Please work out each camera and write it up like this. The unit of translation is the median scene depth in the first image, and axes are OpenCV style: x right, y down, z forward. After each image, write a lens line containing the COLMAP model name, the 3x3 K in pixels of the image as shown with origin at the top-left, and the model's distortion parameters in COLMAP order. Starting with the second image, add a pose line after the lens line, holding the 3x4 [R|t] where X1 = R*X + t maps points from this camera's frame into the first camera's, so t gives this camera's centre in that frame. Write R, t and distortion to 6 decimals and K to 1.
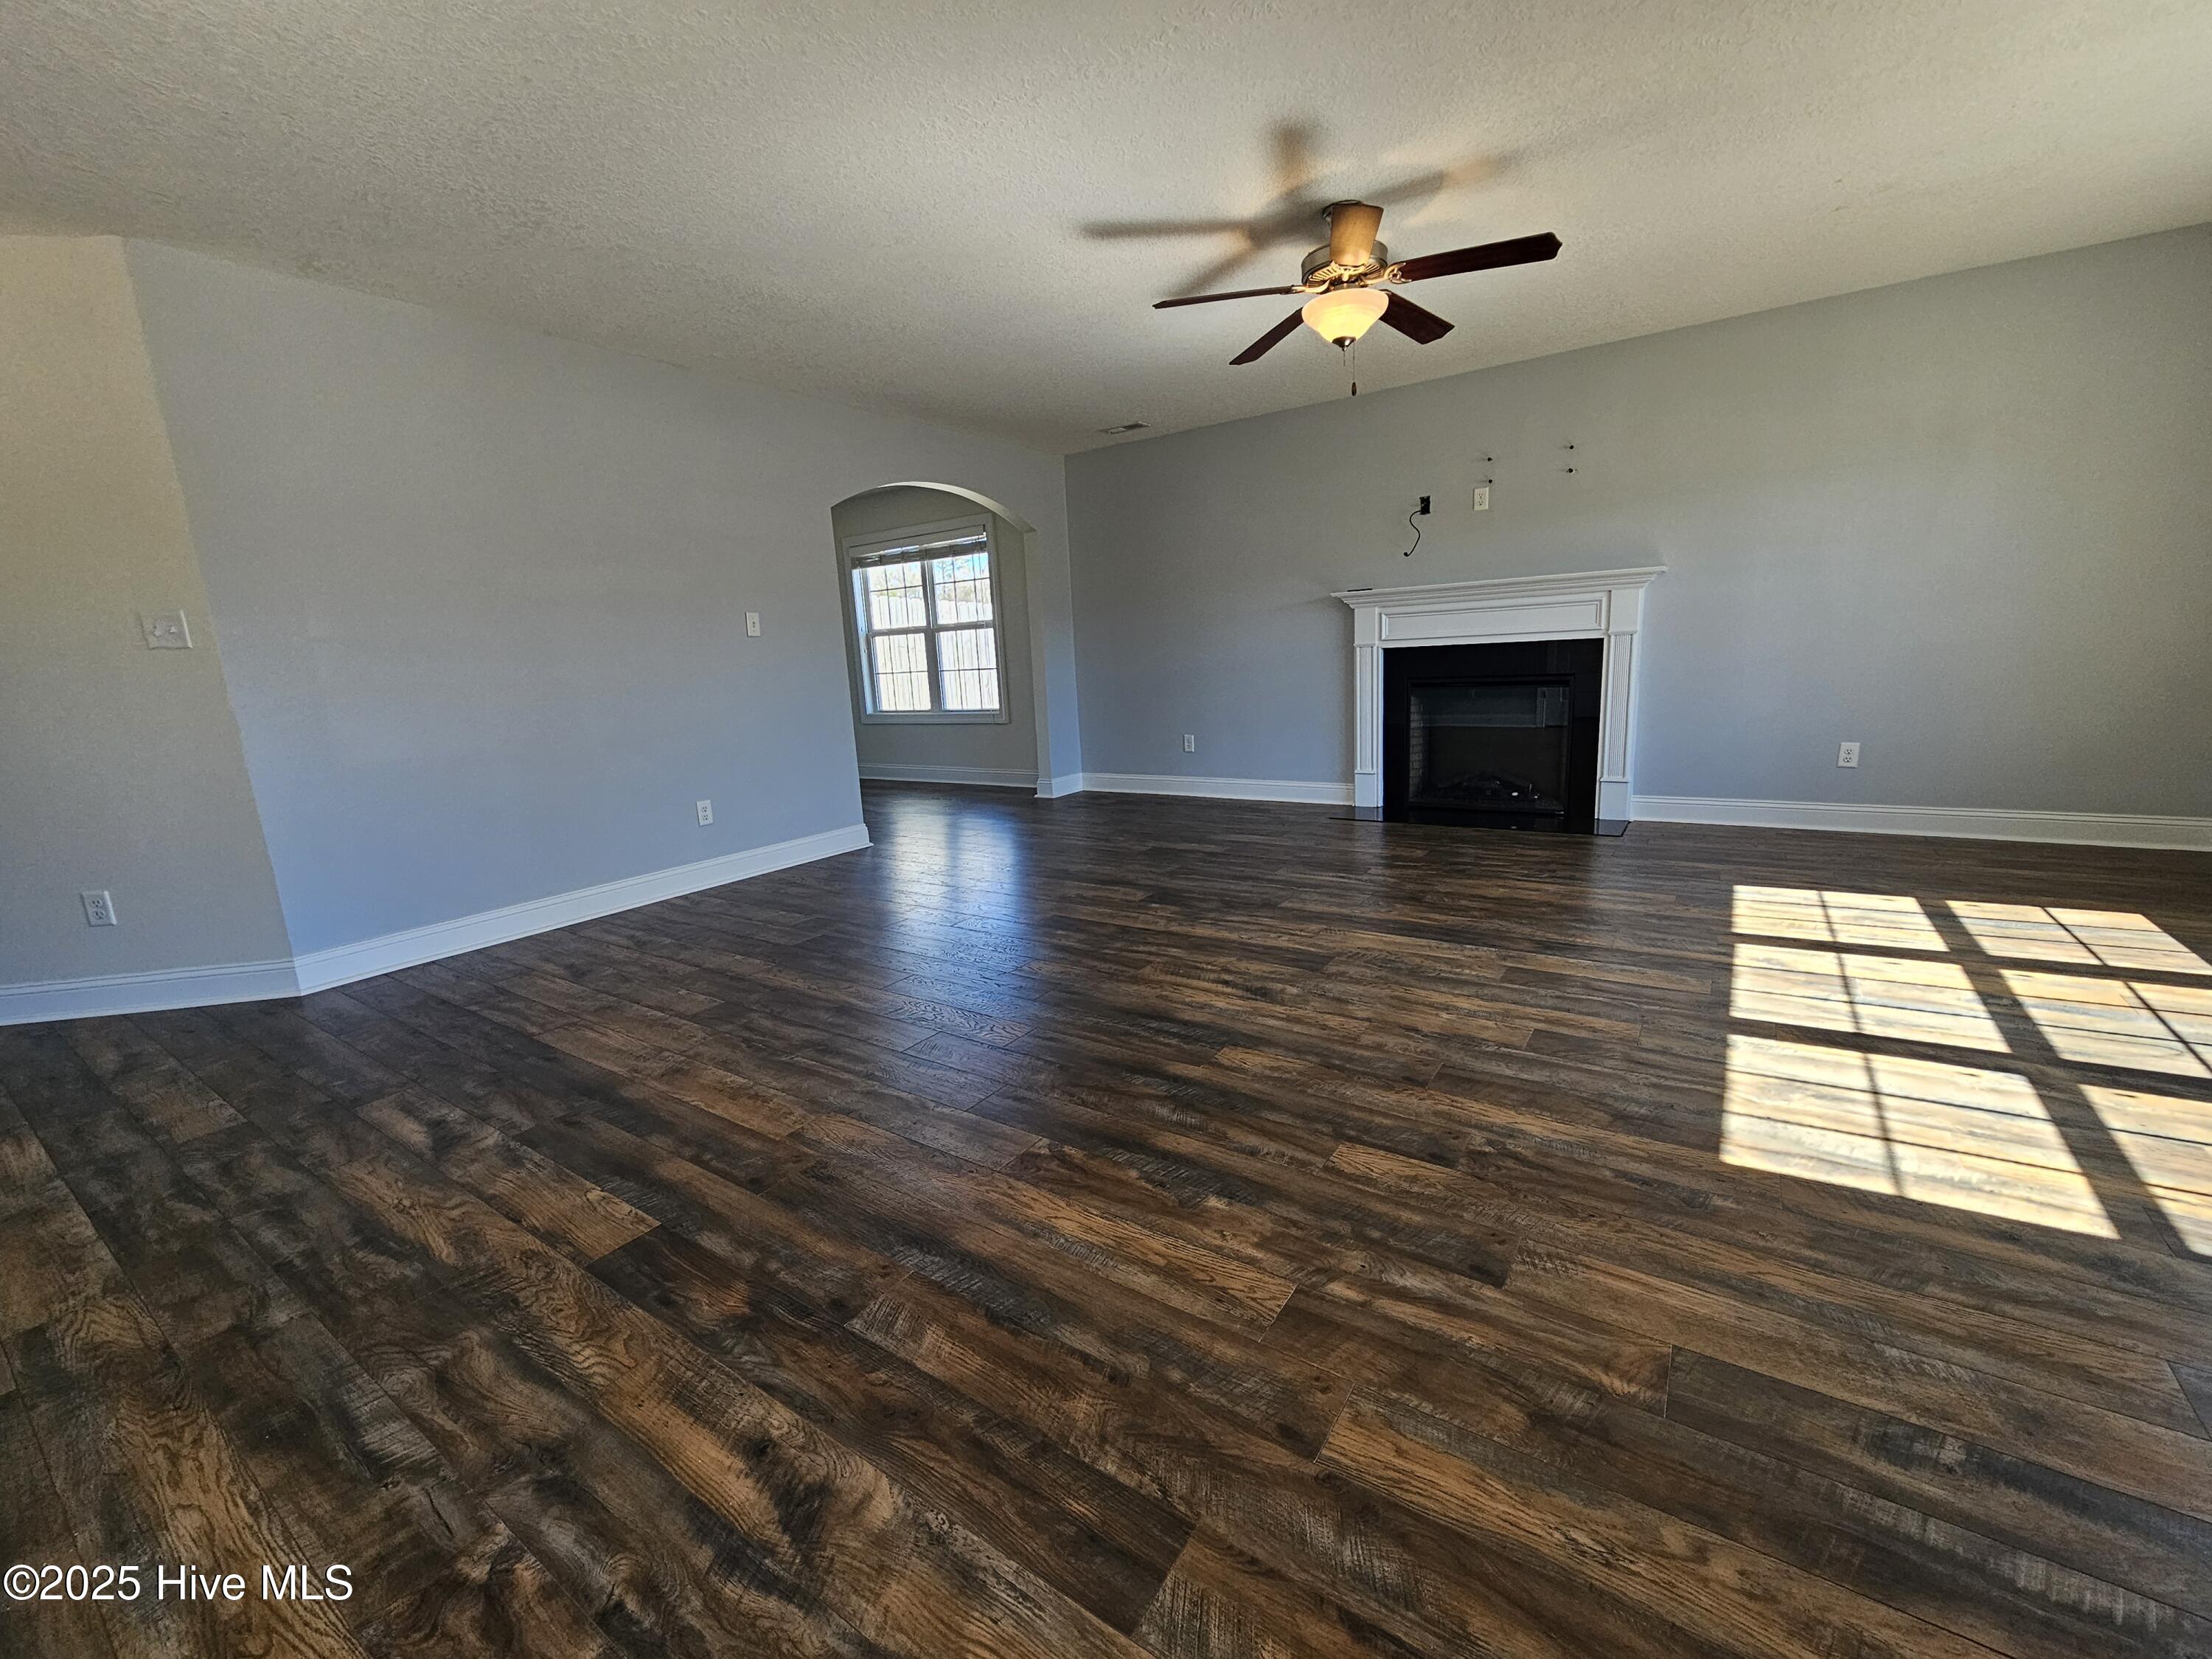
lens RADIAL K [[908.1, 0, 1092.0], [0, 908.1, 832.9], [0, 0, 1]] dist [-0.001502, 0.001453]
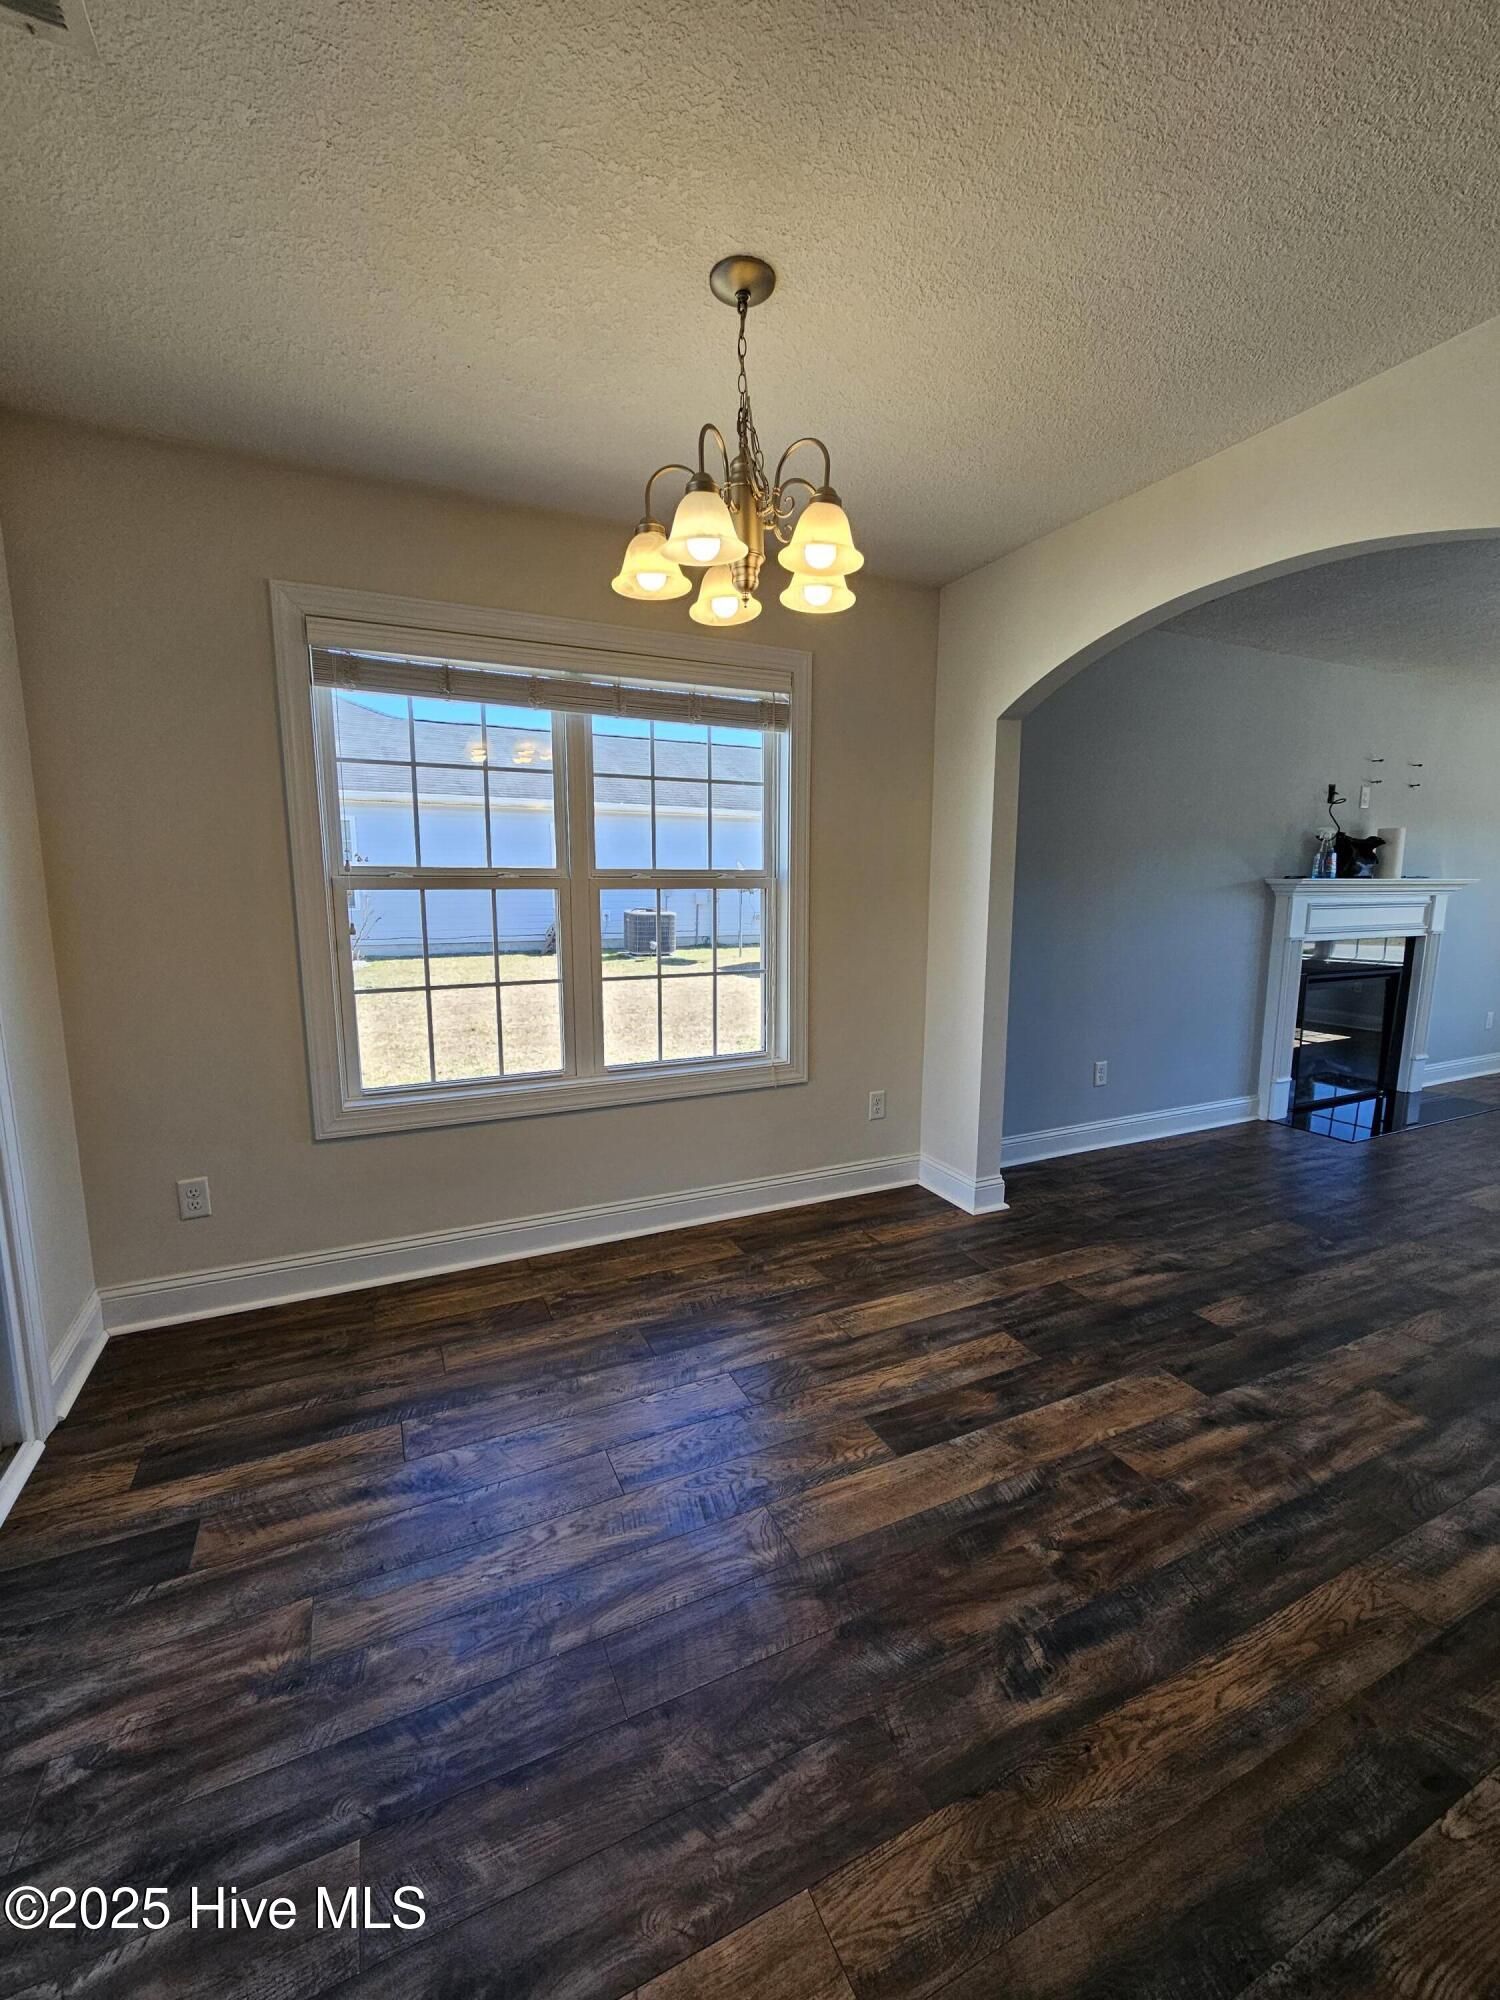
lens RADIAL K [[821.0, 0, 743.2], [0, 821.0, 1006.4], [0, 0, 1]] dist [-0.001502, 0.001453]
pose [[0.498568, -0.078707, 0.863270, -1.141758], [0.144478, 0.989485, 0.006773, -0.389335], [-0.854726, 0.121347, 0.504697, 1.849093]]
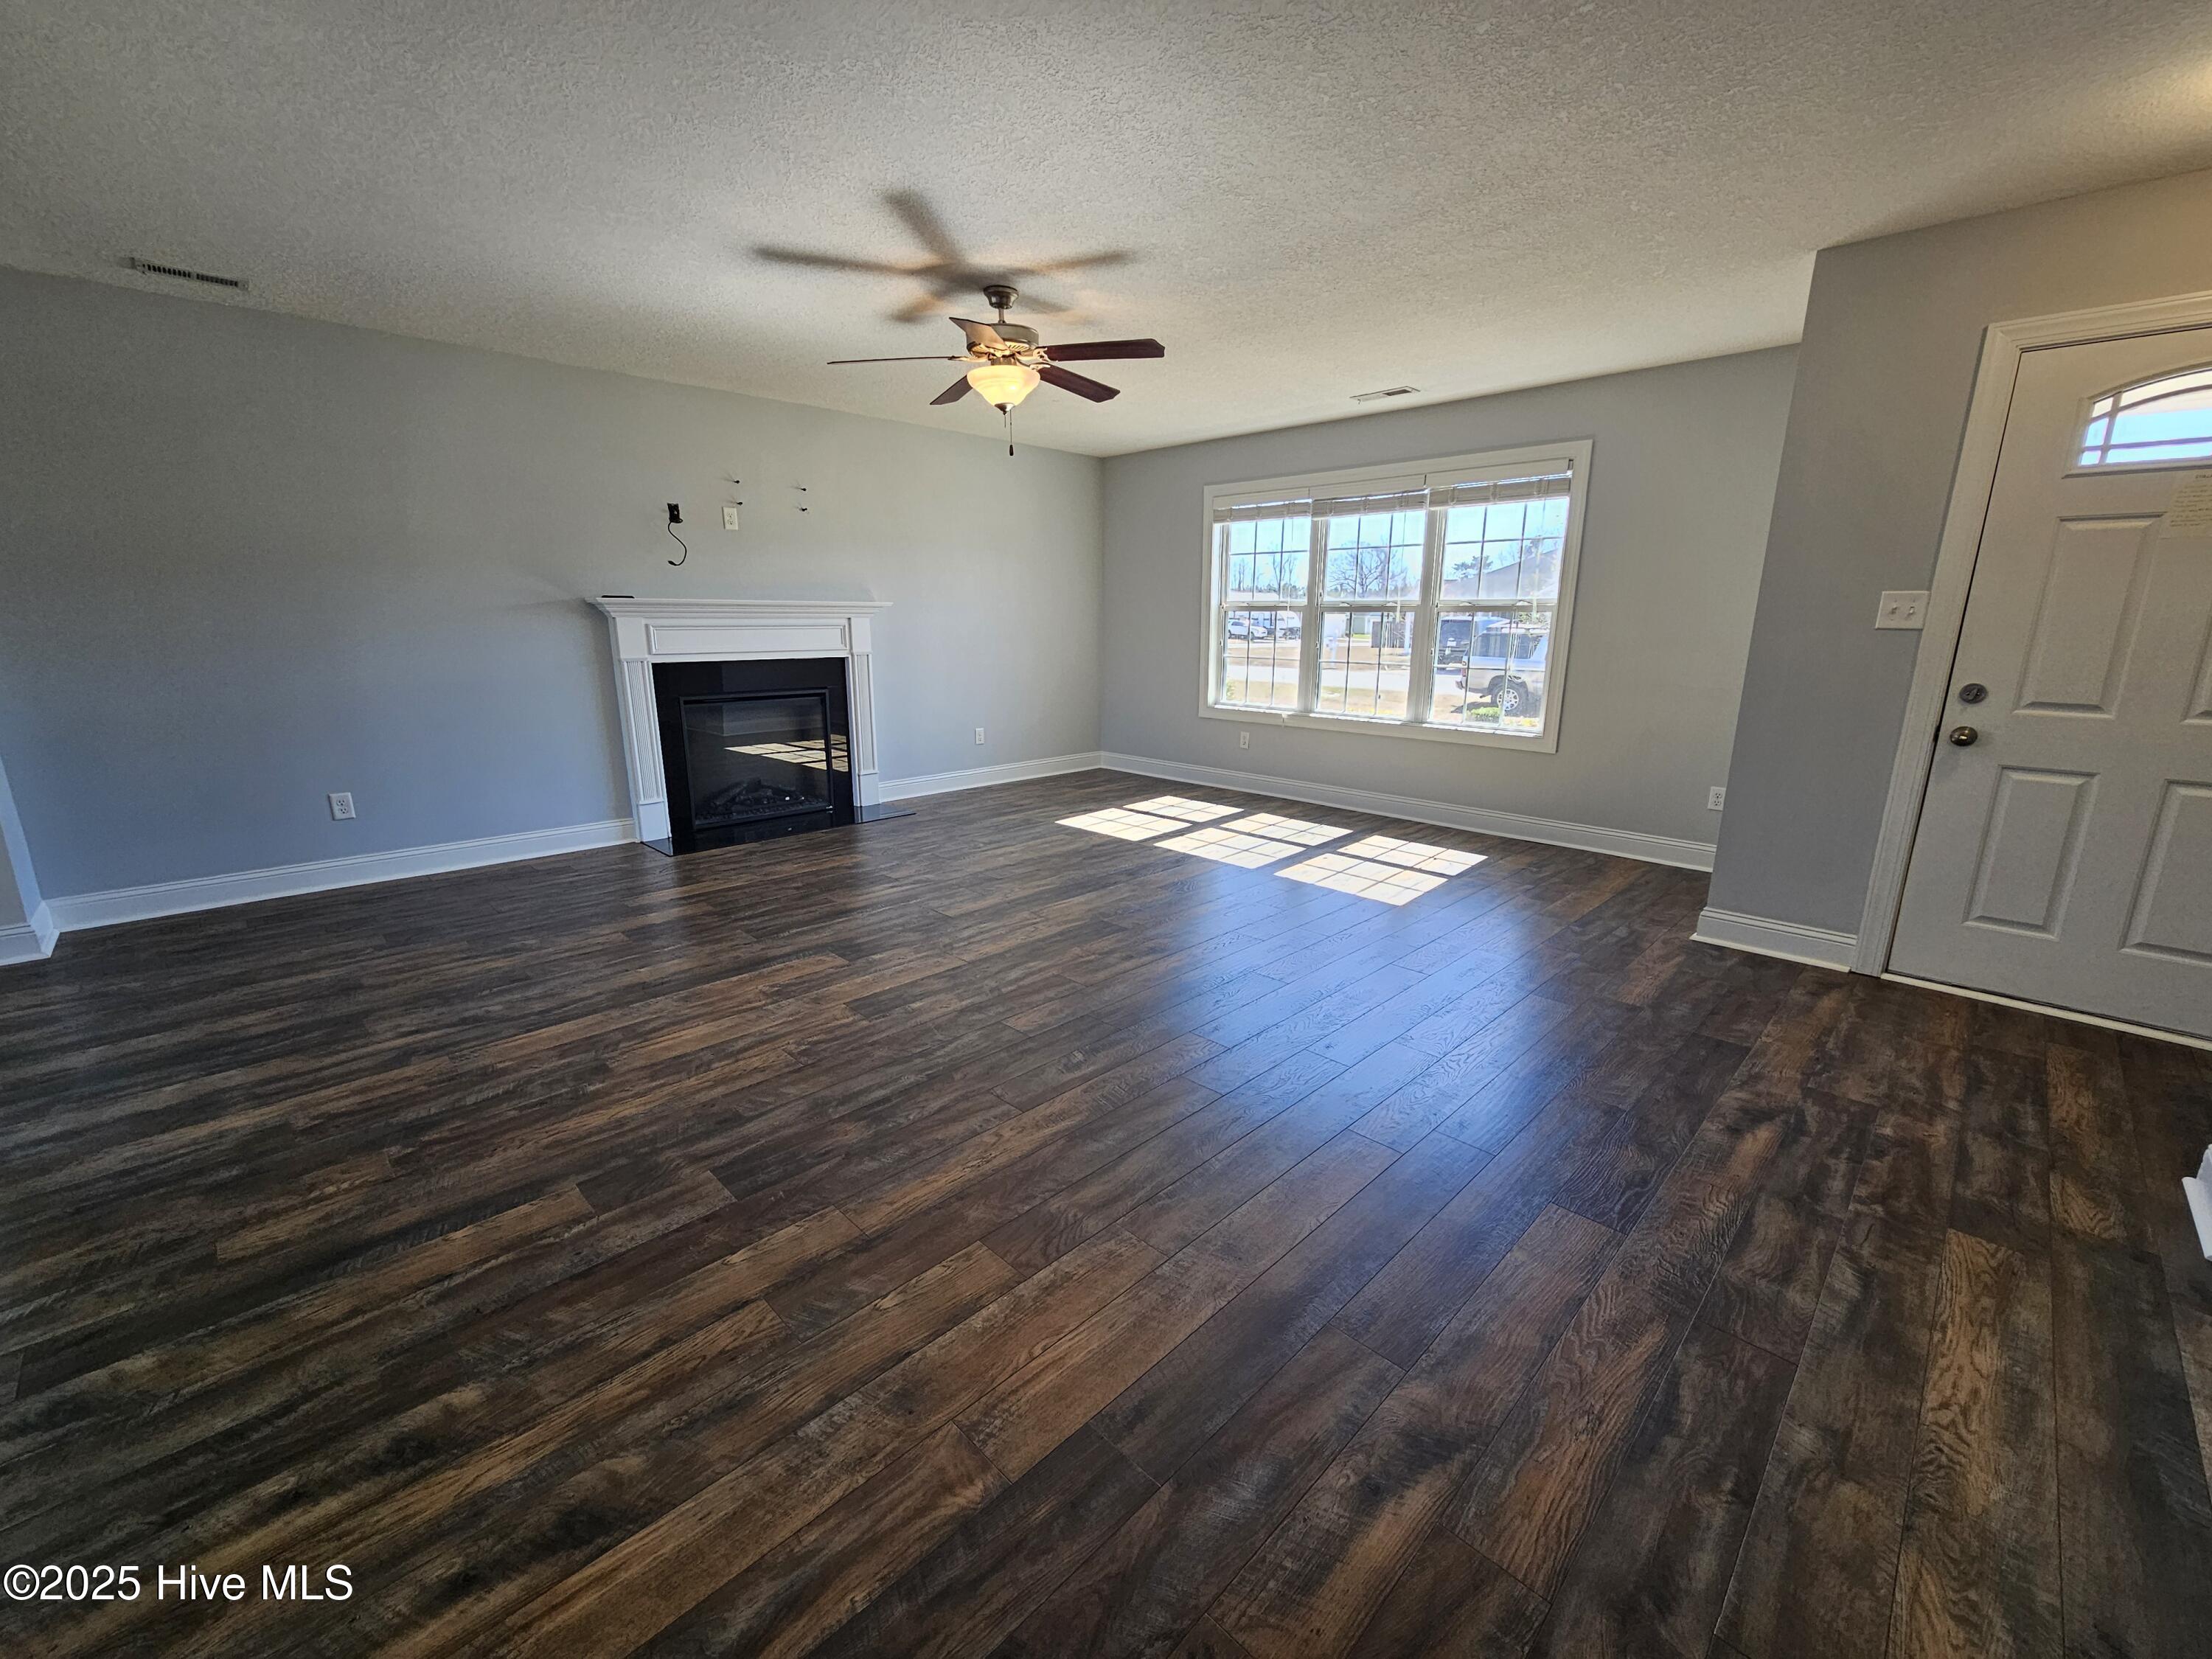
lens RADIAL K [[908.1, 0, 1114.1], [0, 908.1, 834.0], [0, 0, 1]] dist [-0.001502, 0.001453]
pose [[0.174080, -0.179492, 0.968235, -0.875878], [0.179633, 0.972538, 0.147994, -0.153147], [-0.968209, 0.148164, 0.201542, 0.685351]]
